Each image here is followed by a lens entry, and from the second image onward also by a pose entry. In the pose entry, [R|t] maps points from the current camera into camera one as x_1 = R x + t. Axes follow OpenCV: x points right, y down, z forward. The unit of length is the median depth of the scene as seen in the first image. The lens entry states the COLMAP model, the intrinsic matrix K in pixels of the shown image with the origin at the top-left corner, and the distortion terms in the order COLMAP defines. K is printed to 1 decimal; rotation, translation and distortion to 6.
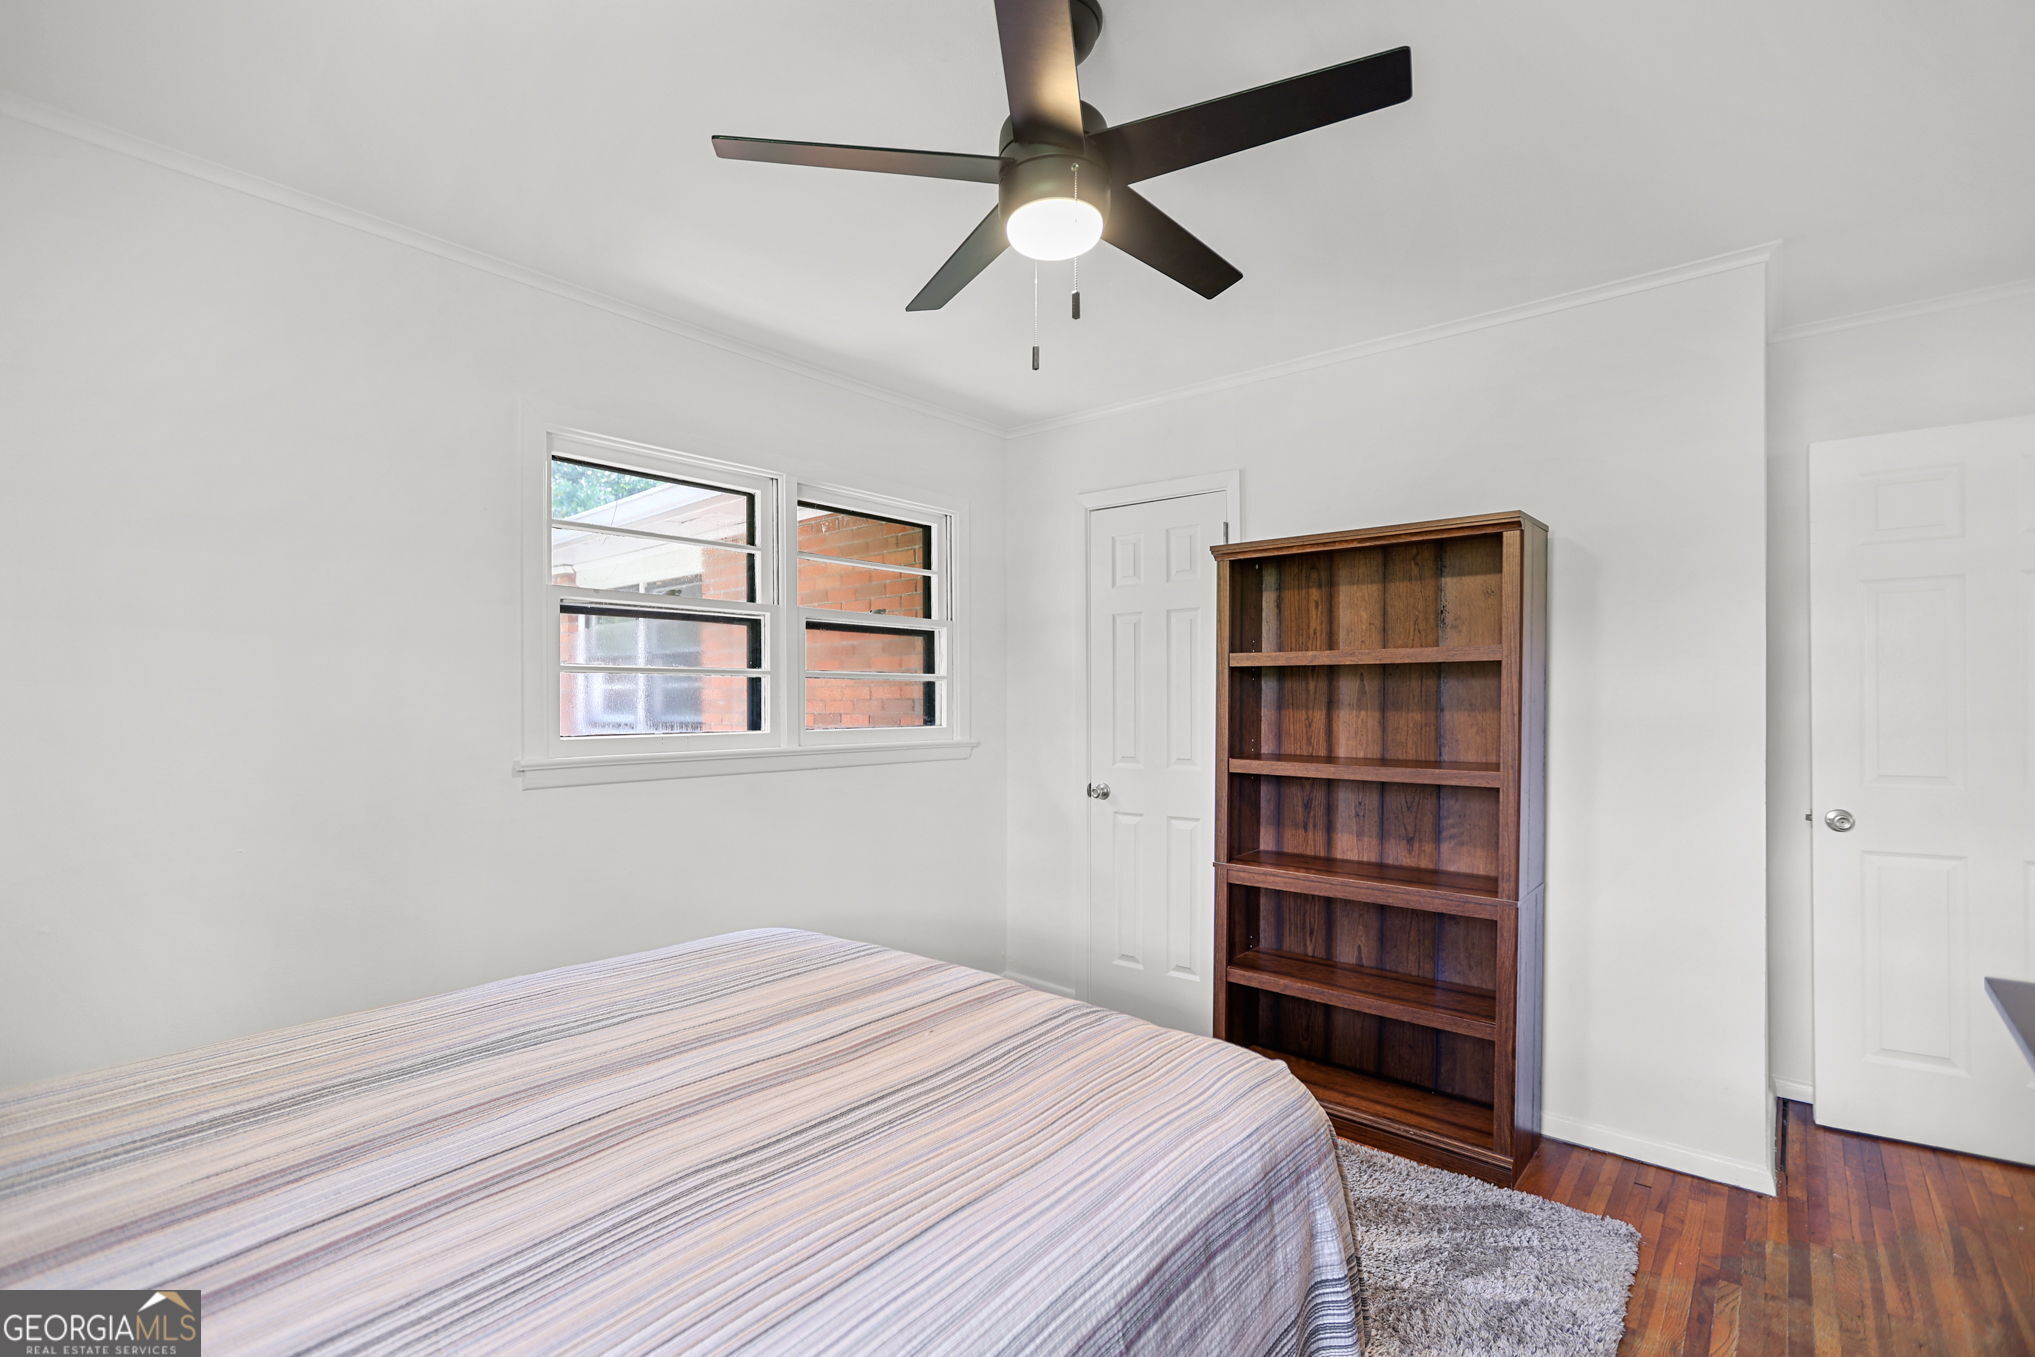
lens RADIAL K [[920.2, 0, 1010.6], [0, 920.2, 690.6], [0, 0, 1]] dist [-0.010949, 0.001701]
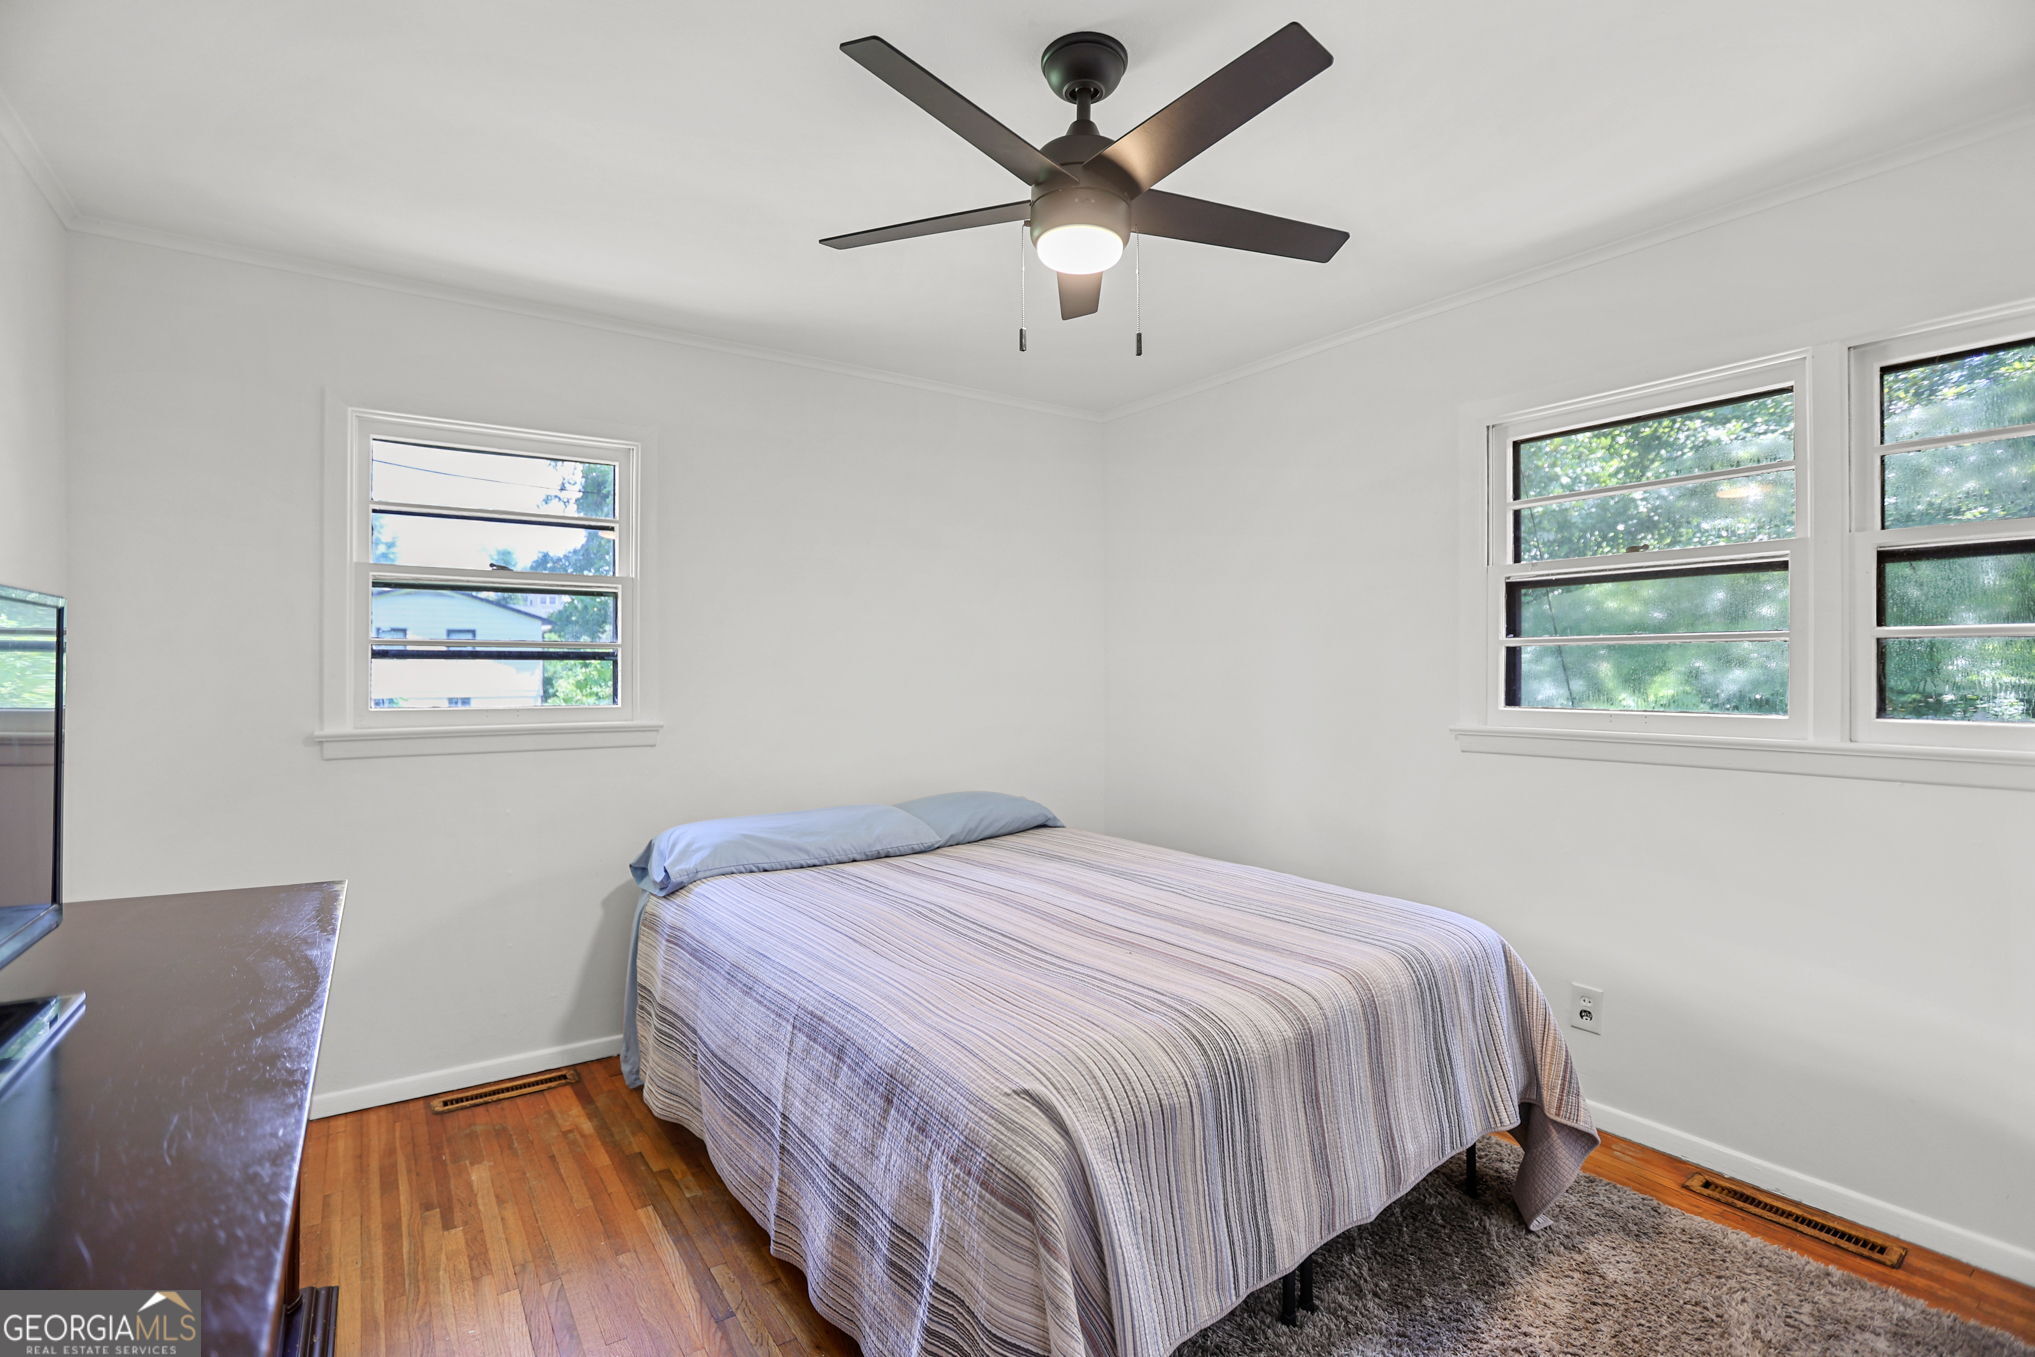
lens RADIAL K [[920.2, 0, 1011.0], [0, 920.2, 677.8], [0, 0, 1]] dist [-0.010949, 0.001701]
pose [[-0.251318, 0.000538, -0.967905, 1.080258], [0.014405, 0.999891, -0.003185, 0.016839], [0.967797, -0.014743, -0.251298, 1.133160]]
